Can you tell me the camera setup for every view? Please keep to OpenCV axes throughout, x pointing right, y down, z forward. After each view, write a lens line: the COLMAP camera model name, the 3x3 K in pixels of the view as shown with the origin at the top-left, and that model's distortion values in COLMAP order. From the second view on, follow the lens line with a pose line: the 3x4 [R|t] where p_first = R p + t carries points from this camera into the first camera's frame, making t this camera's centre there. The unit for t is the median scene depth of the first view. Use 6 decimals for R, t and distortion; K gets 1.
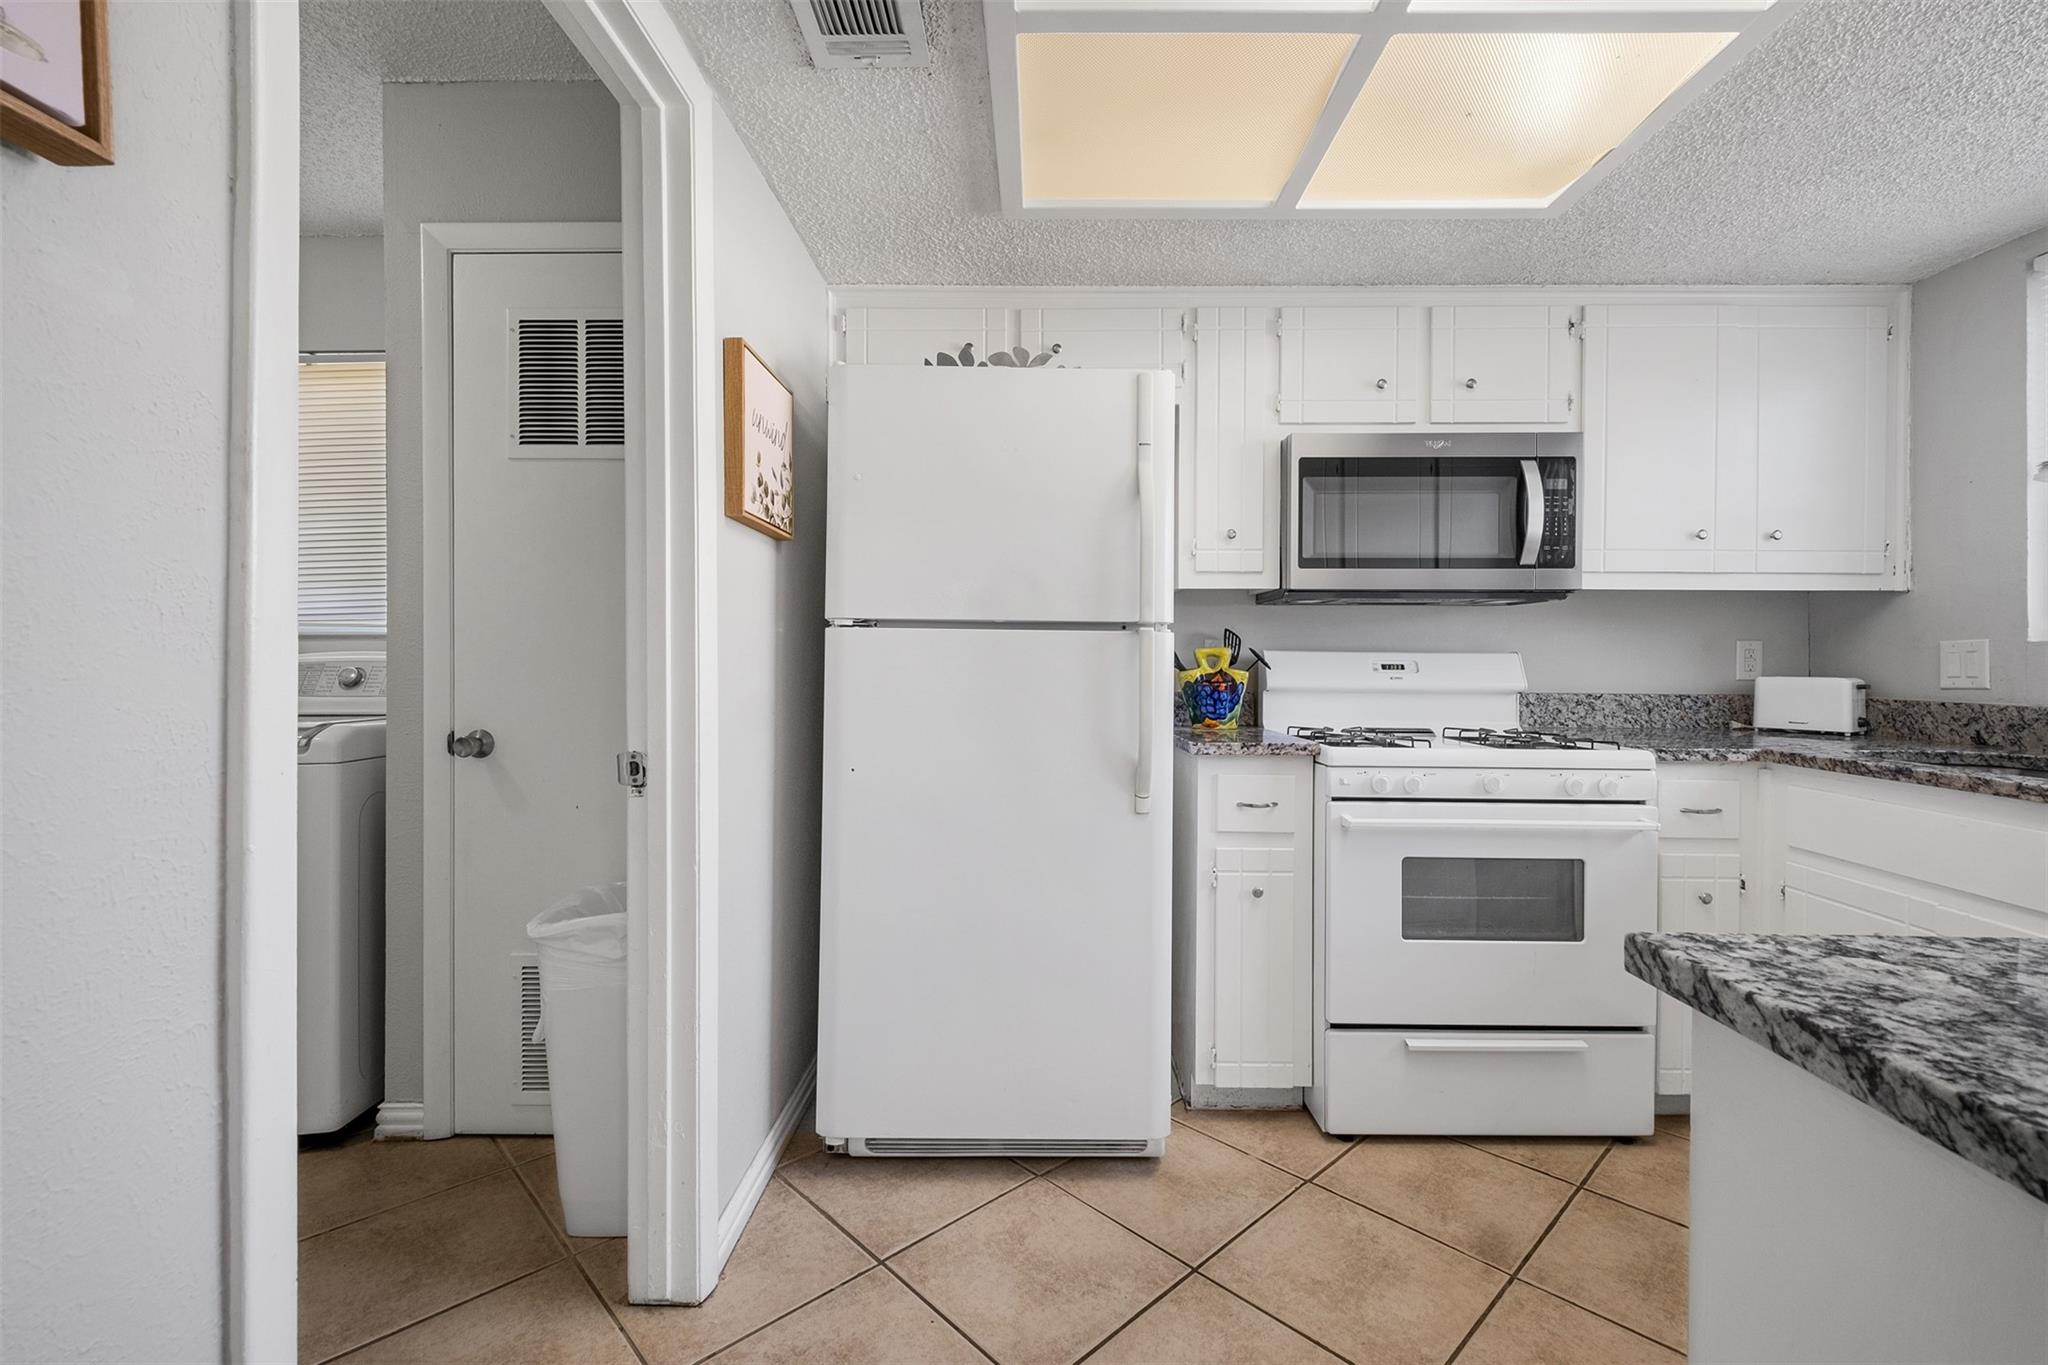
lens RADIAL K [[894.6, 0, 1031.2], [0, 894.6, 674.8], [0, 0, 1]] dist [0.006115, -0.005199]
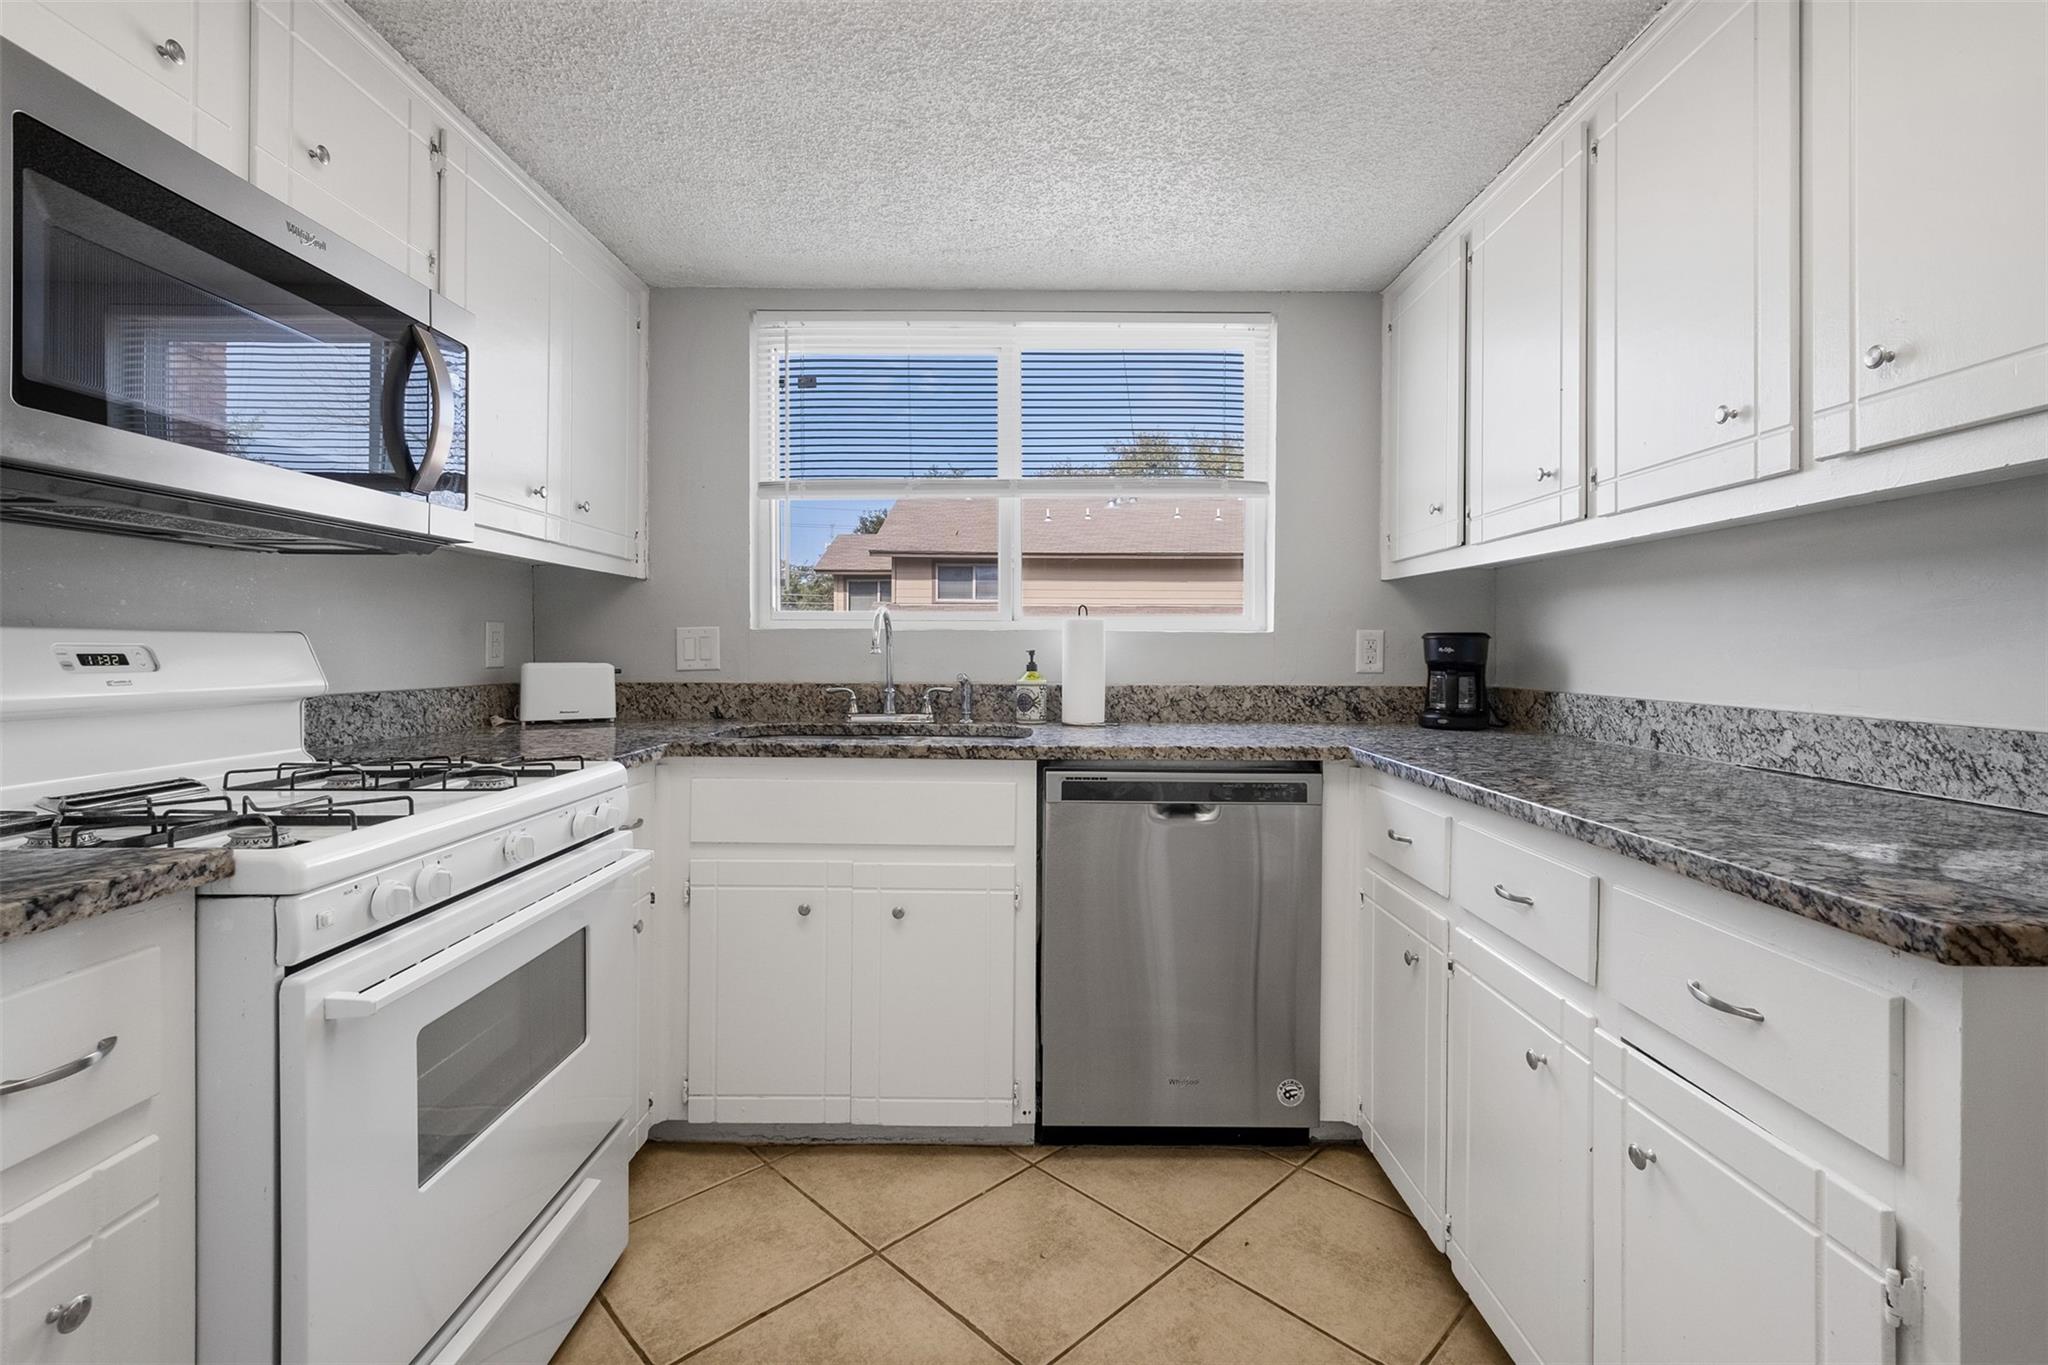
lens RADIAL K [[894.6, 0, 1028.0], [0, 894.6, 667.9], [0, 0, 1]] dist [0.006115, -0.005199]
pose [[-0.016639, -0.027093, 0.999494, -0.085842], [0.013921, 0.999530, 0.027326, -0.011708], [-0.999765, 0.014368, -0.016254, 0.574679]]
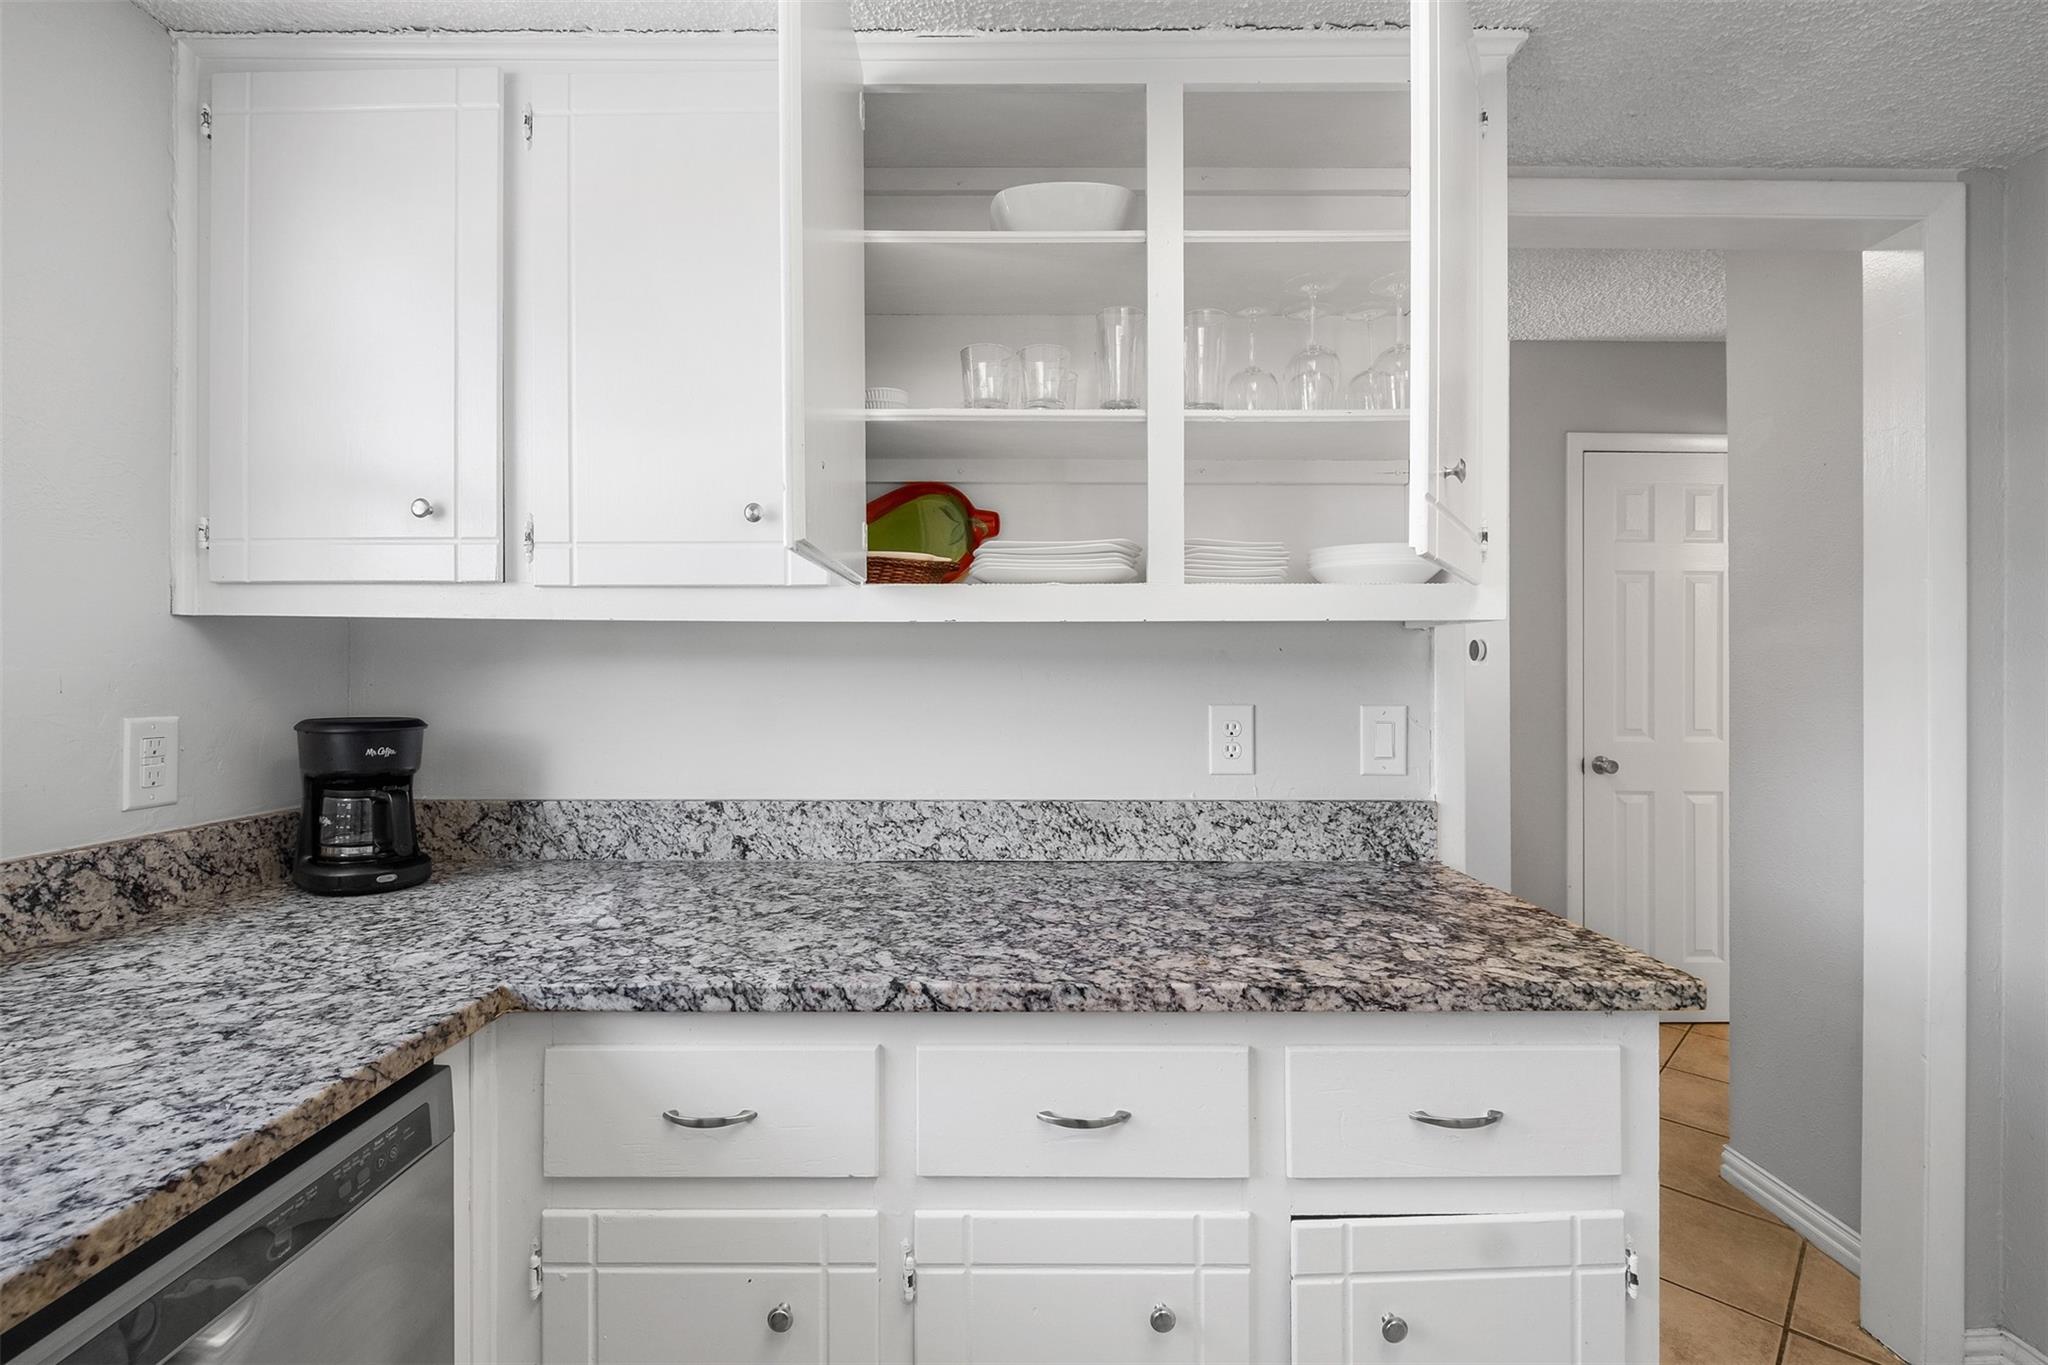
lens RADIAL K [[894.6, 0, 1021.6], [0, 894.6, 669.3], [0, 0, 1]] dist [0.006115, -0.005199]
pose [[-0.999842, -0.005875, -0.016798, 0.495978], [-0.006099, 0.999893, 0.013314, -0.060020], [0.016718, 0.013415, -0.999770, 0.669656]]
